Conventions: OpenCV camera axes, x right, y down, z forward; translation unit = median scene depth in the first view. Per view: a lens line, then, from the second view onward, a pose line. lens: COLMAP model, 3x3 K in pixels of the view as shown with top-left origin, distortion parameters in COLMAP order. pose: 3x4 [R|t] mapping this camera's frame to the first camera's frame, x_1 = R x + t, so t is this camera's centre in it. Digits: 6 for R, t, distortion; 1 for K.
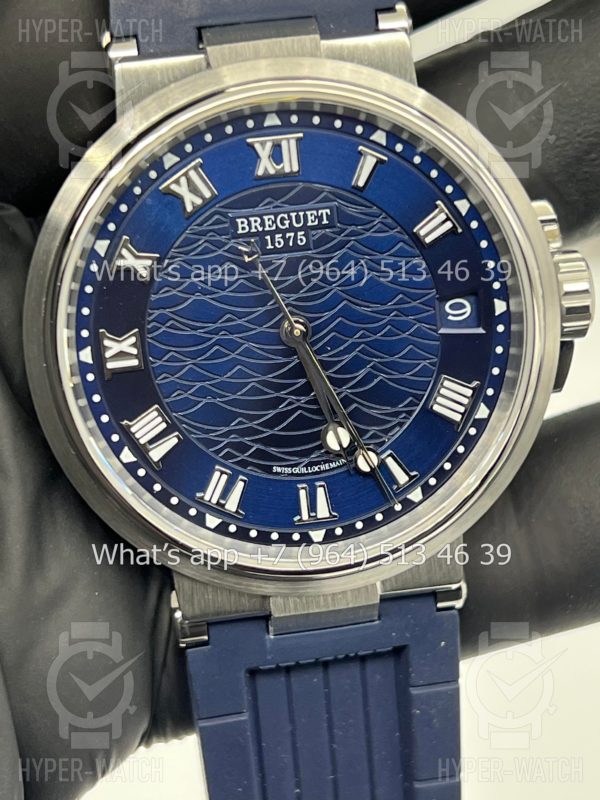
lens RADIAL K [[1769.0, 0, 301.7], [0, 1769.0, 399.4], [0, 0, 1]] dist [0.161747, 0.000000]
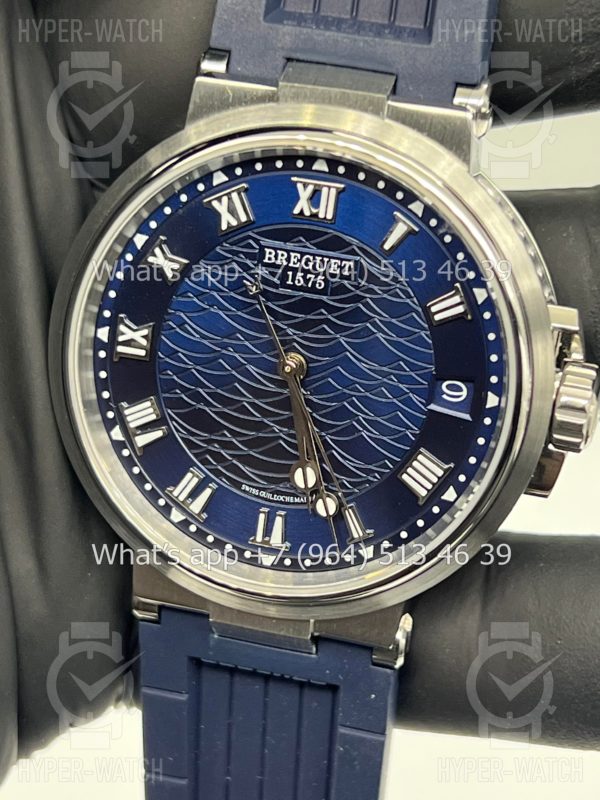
lens RADIAL K [[1769.0, 0, 303.6], [0, 1769.0, 402.7], [0, 0, 1]] dist [0.161747, 0.000000]
pose [[0.918849, 0.288817, -0.268890, 0.285896], [-0.272240, 0.957238, 0.097882, -0.121037], [0.285662, -0.016737, 0.958184, 0.006887]]
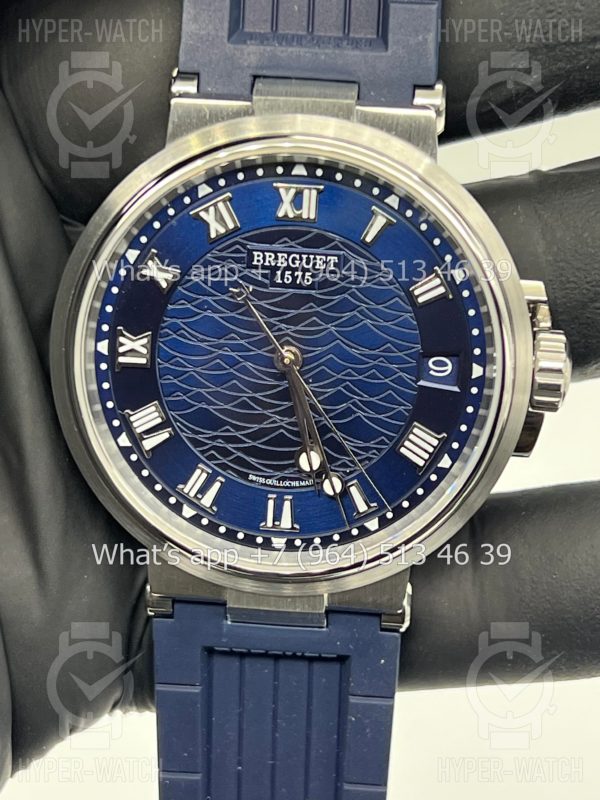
lens RADIAL K [[1769.0, 0, 295.1], [0, 1769.0, 393.3], [0, 0, 1]] dist [0.161747, 0.000000]
pose [[0.972149, 0.185390, -0.143379, 0.163122], [-0.182376, 0.982641, 0.033999, -0.055775], [0.147193, -0.006903, 0.989084, -0.100290]]
